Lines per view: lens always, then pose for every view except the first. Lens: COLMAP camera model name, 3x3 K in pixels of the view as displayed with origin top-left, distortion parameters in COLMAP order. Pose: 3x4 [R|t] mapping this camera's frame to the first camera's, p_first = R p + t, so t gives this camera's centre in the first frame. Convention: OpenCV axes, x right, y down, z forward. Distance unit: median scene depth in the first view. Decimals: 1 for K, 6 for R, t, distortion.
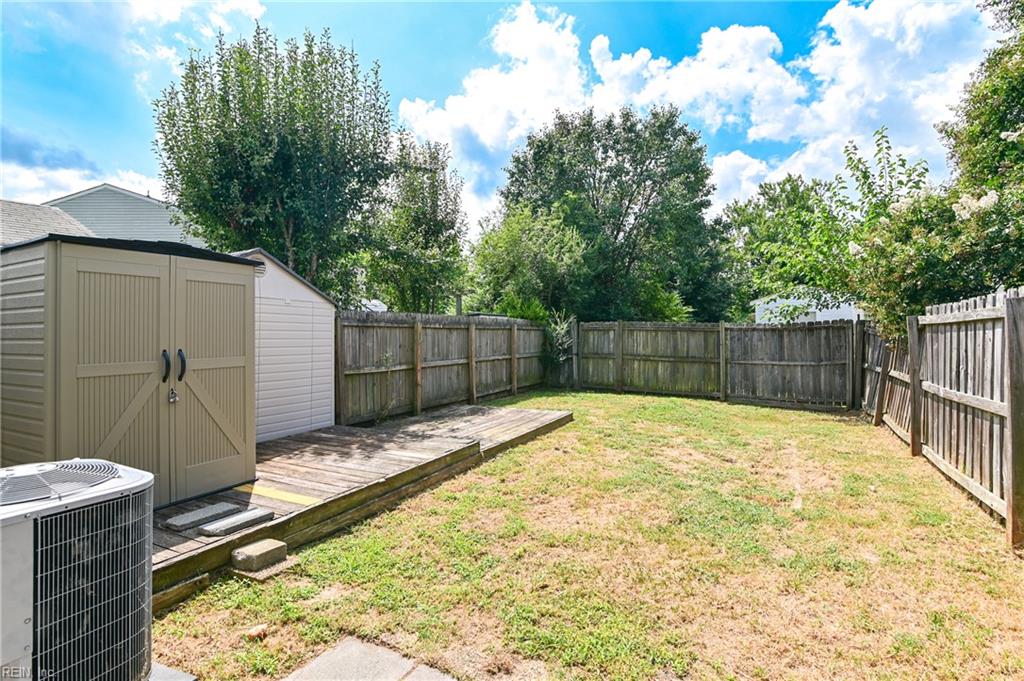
lens RADIAL K [[475.8, 0, 517.9], [0, 475.8, 334.4], [0, 0, 1]] dist [-0.018940, 0.002122]
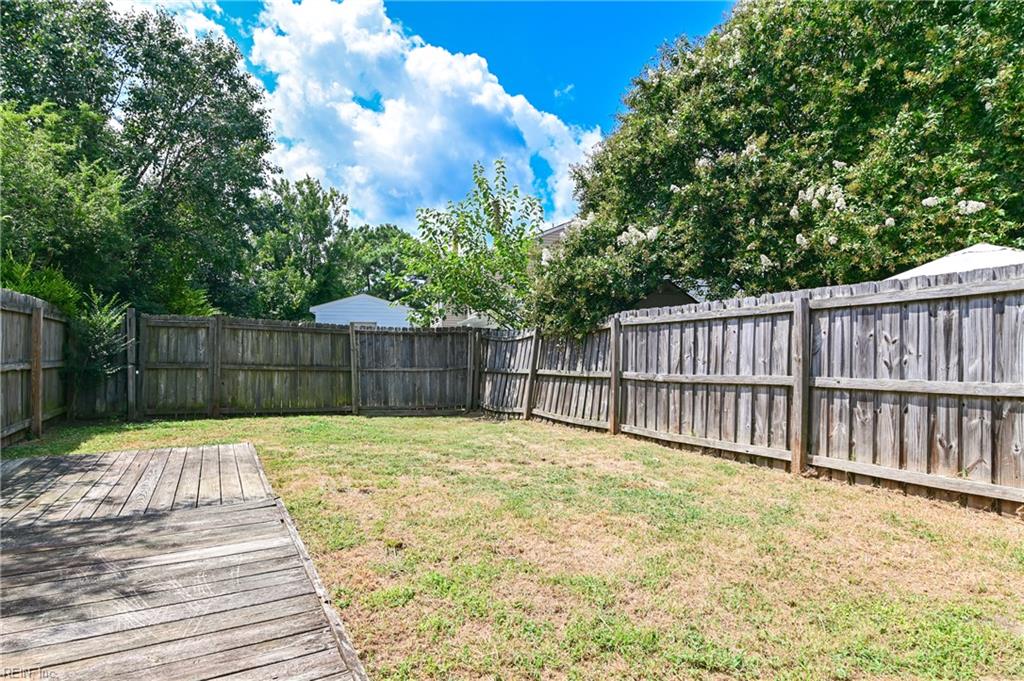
lens RADIAL K [[536.3, 0, 512.4], [0, 536.3, 358.9], [0, 0, 1]] dist [-0.007867, -0.000843]
pose [[0.559196, 0.002532, 0.829031, -0.209739], [-0.012970, 0.999900, 0.005694, 0.027879], [-0.828934, -0.013937, 0.559173, 0.210617]]
